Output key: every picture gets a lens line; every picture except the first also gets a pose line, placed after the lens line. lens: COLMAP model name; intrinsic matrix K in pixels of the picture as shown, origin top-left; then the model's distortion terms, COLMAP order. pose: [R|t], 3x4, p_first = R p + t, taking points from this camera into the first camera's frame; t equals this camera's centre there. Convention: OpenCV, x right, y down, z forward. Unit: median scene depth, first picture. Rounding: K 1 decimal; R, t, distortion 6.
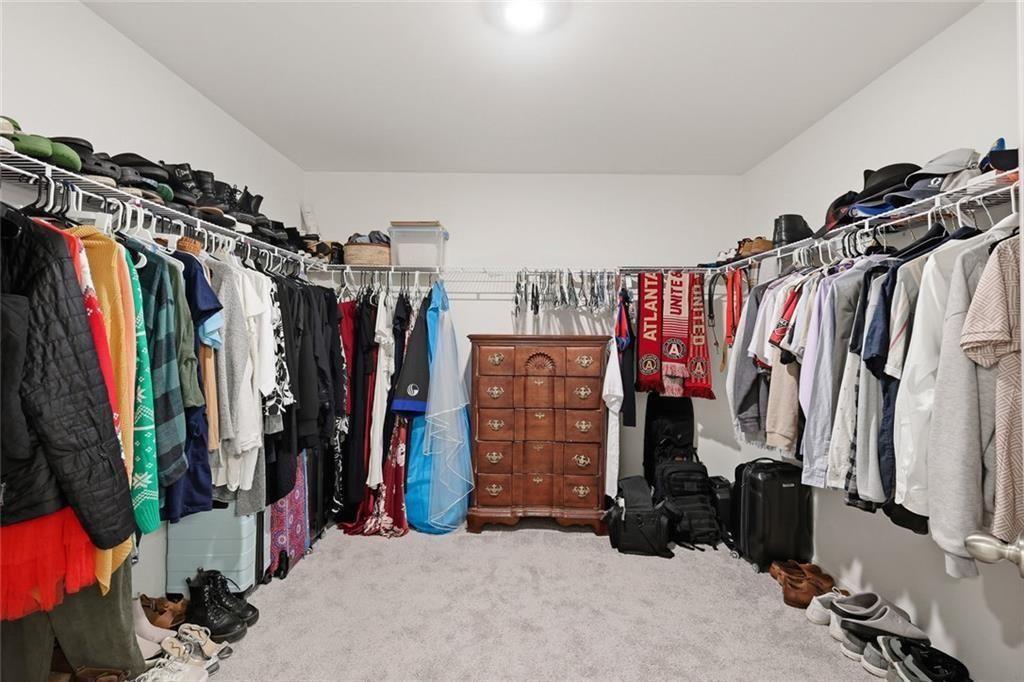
lens RADIAL K [[450.1, 0, 512.1], [0, 450.1, 339.5], [0, 0, 1]] dist [0.003868, 0.000134]
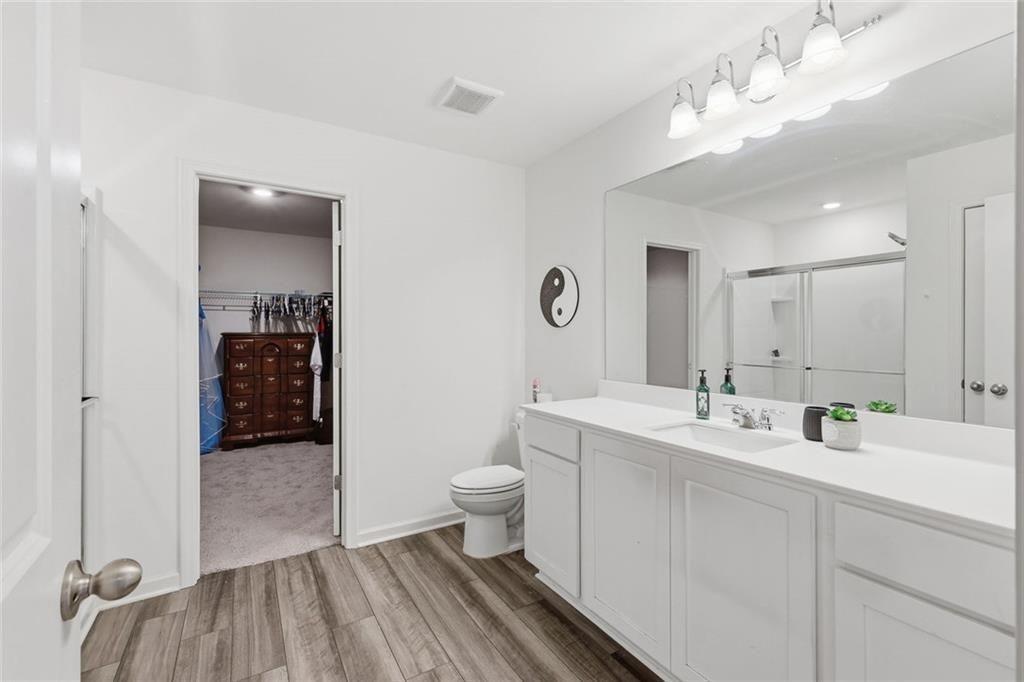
lens RADIAL K [[450.1, 0, 512.4], [0, 450.1, 334.9], [0, 0, 1]] dist [0.003868, 0.000134]
pose [[0.844288, -0.012880, 0.535735, -0.081835], [0.015678, 0.999877, -0.000669, 0.014863], [-0.535661, 0.008964, 0.844386, -0.963190]]
